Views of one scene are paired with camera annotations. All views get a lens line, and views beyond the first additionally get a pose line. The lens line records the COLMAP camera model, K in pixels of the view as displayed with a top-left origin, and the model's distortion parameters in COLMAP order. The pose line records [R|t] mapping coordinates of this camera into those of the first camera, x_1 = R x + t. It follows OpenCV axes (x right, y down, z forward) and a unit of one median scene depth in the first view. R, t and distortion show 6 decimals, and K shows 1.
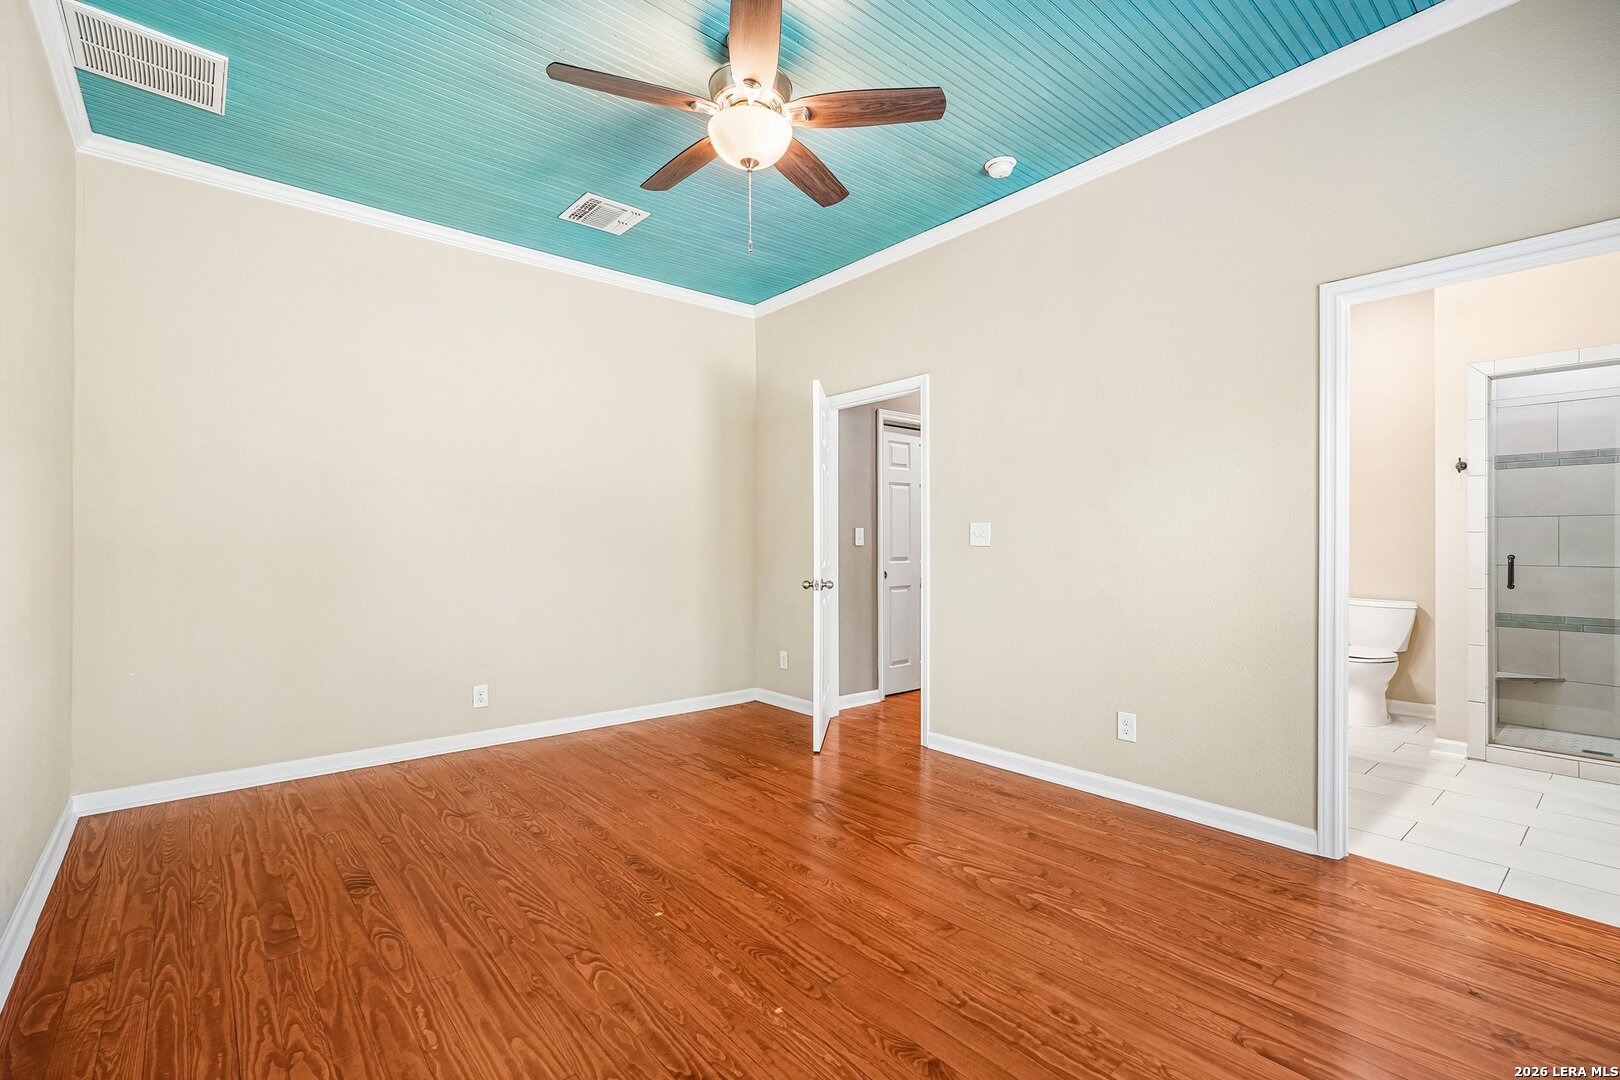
lens RADIAL K [[717.8, 0, 794.9], [0, 717.8, 542.3], [0, 0, 1]] dist [-0.013796, 0.004086]
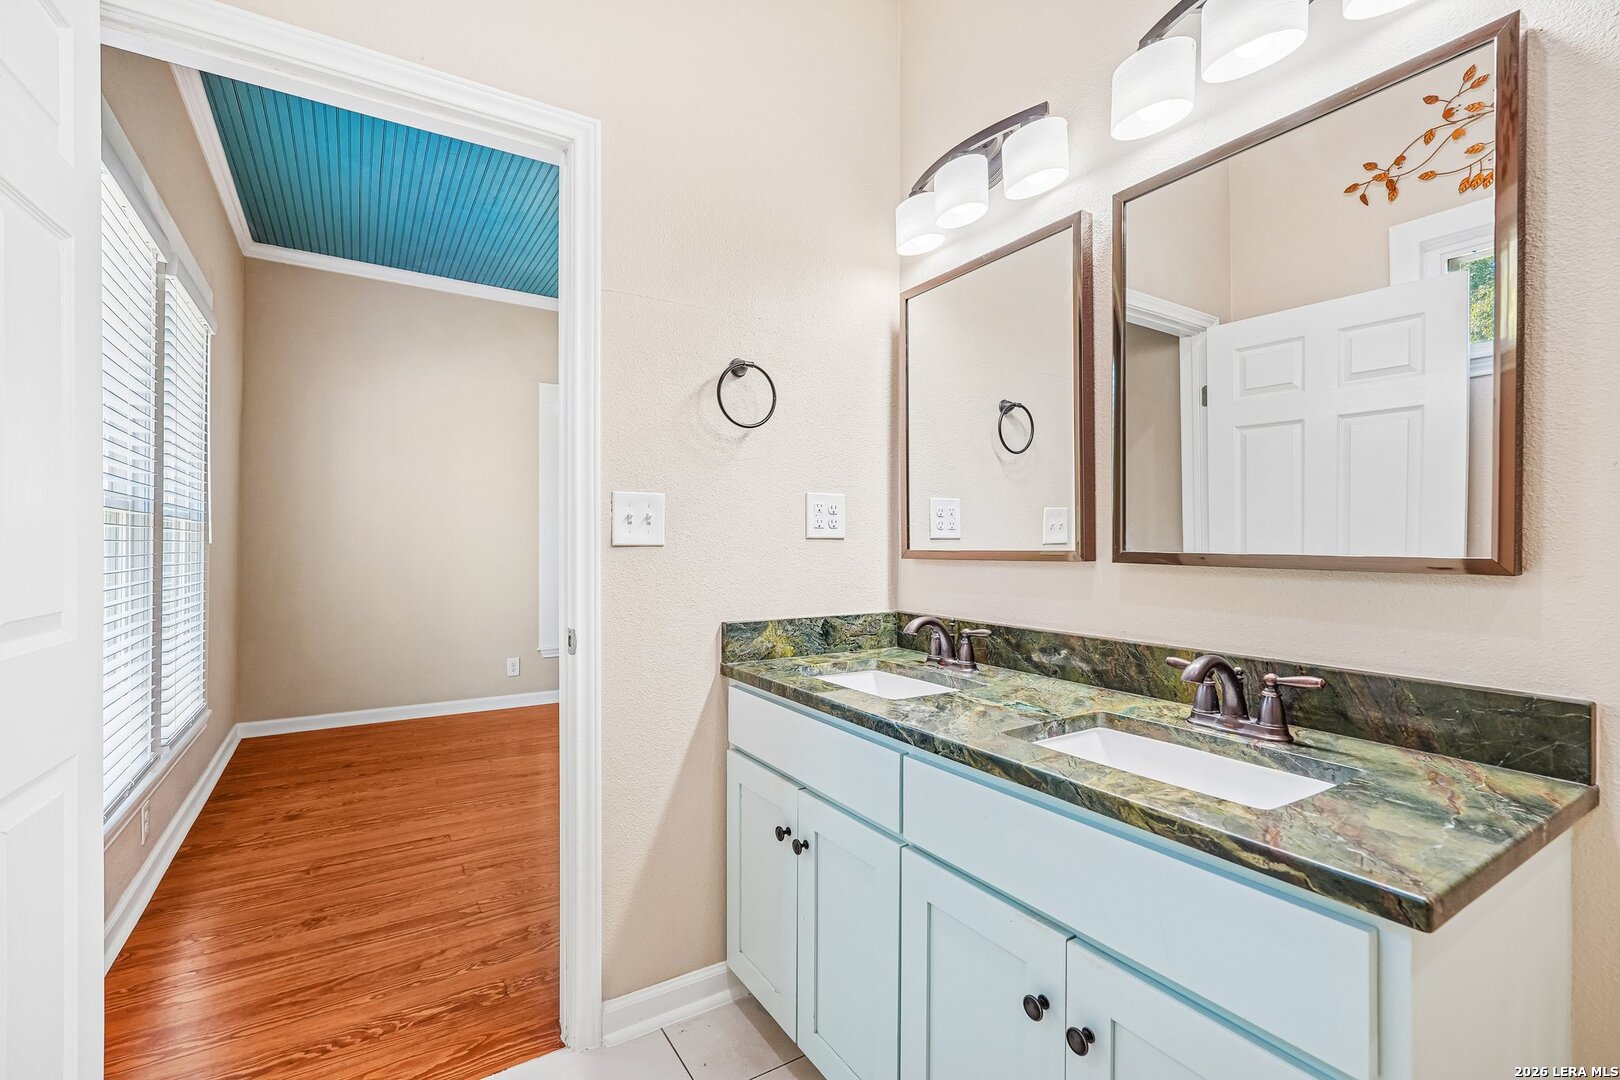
lens RADIAL K [[717.8, 0, 803.3], [0, 717.8, 542.9], [0, 0, 1]] dist [-0.013796, 0.004086]
pose [[-0.134853, 0.001187, -0.990865, 1.094394], [-0.000444, 0.999999, 0.001259, 0.004239], [0.990866, 0.000609, -0.134852, 1.036254]]
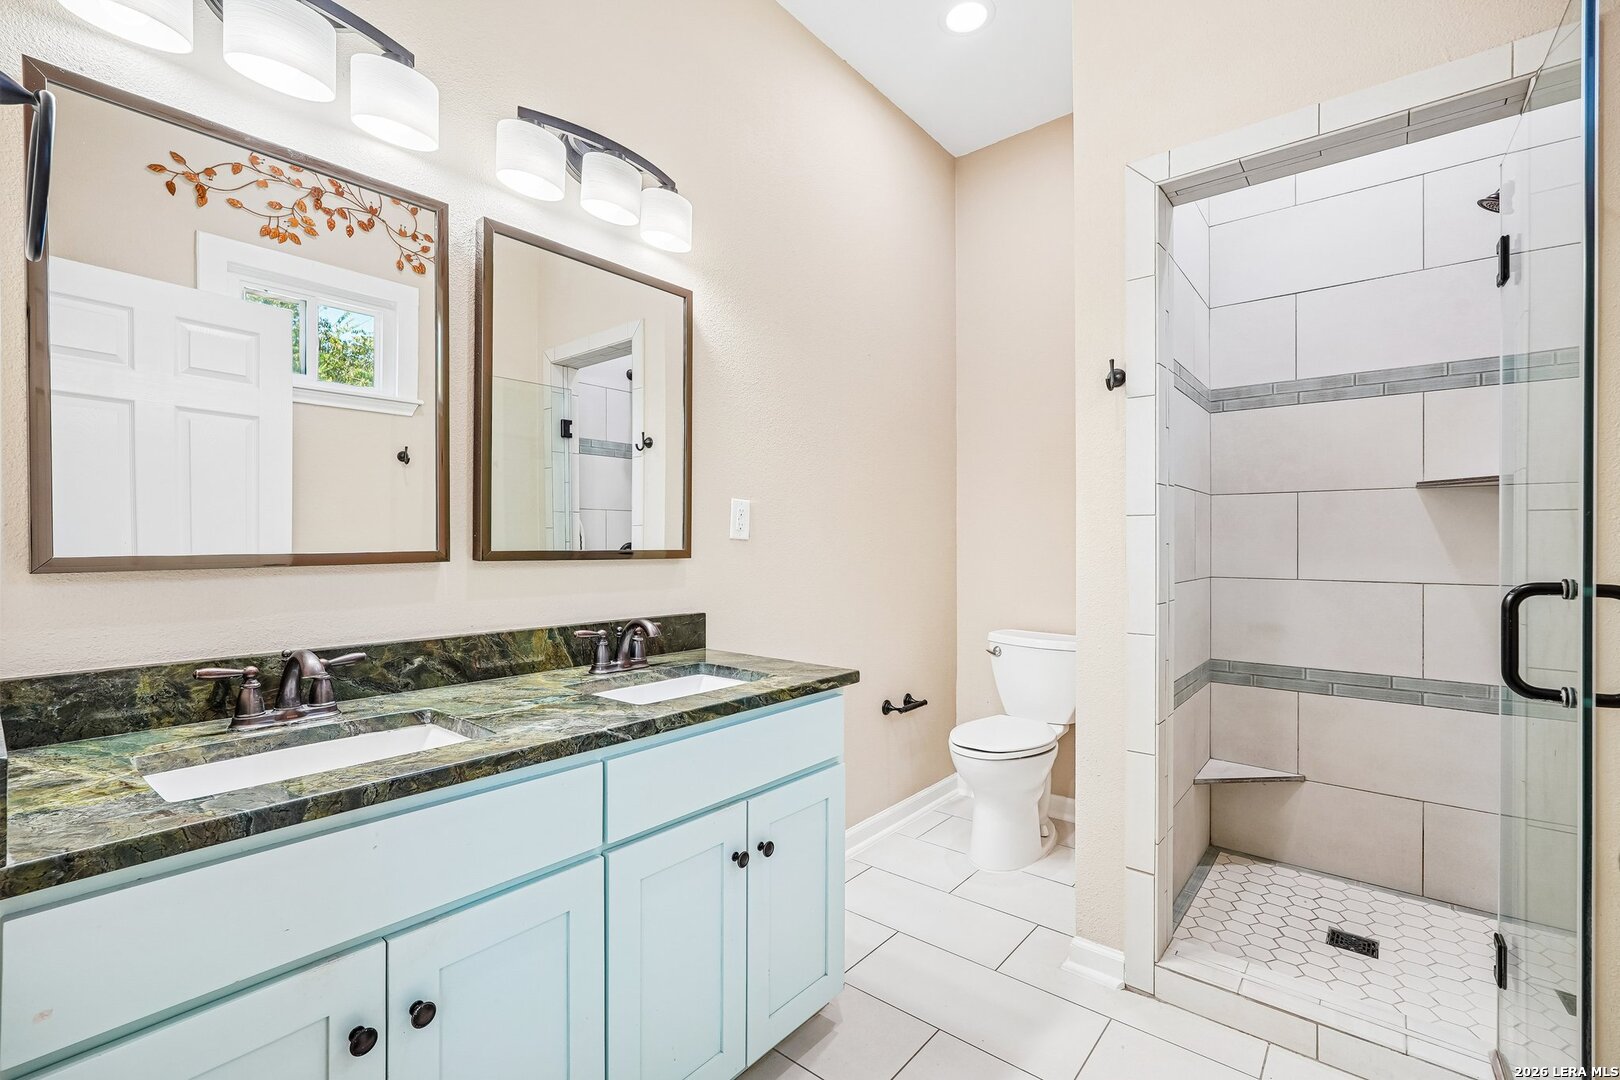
lens RADIAL K [[717.8, 0, 803.0], [0, 717.8, 542.6], [0, 0, 1]] dist [-0.013796, 0.004086]
pose [[0.982977, 0.000771, 0.183727, 0.732861], [-0.001211, 0.999997, 0.002287, 0.003346], [-0.183725, -0.002470, 0.982975, 0.644433]]
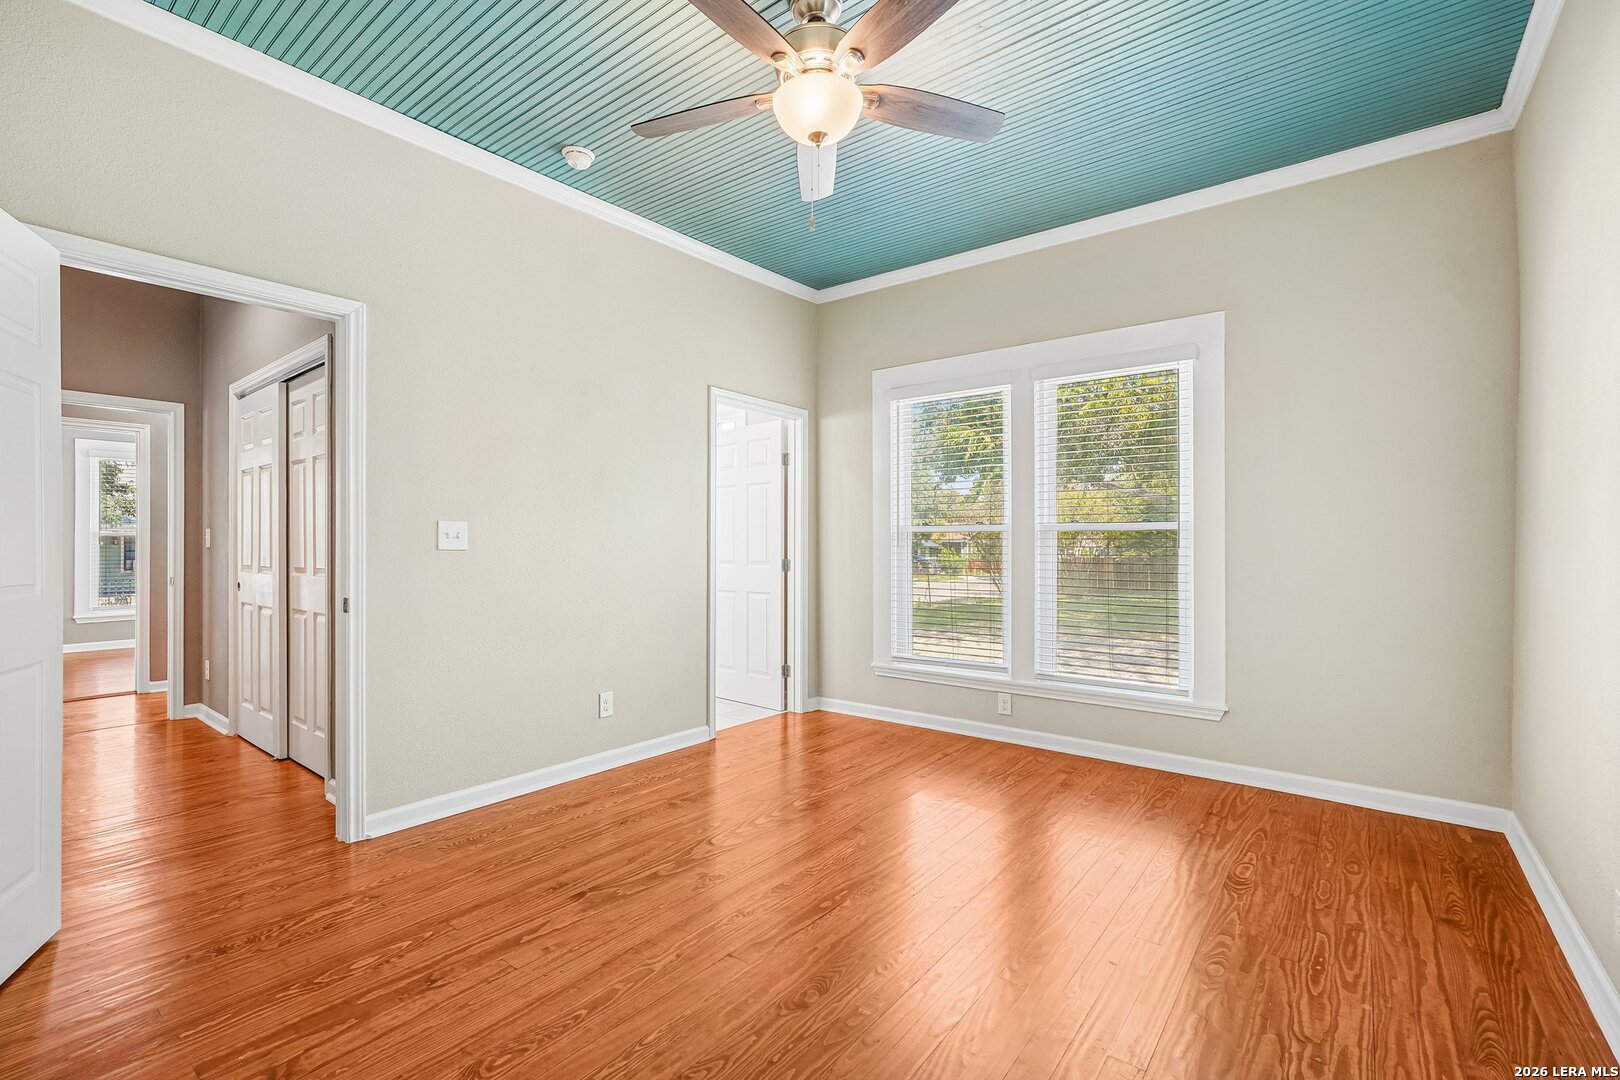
lens RADIAL K [[717.8, 0, 805.0], [0, 717.8, 541.6], [0, 0, 1]] dist [-0.013796, 0.004086]
pose [[-0.202085, 0.004747, 0.979357, -0.721195], [-0.001335, 0.999986, -0.005122, -0.000460], [-0.979367, -0.002342, -0.202075, 0.898587]]
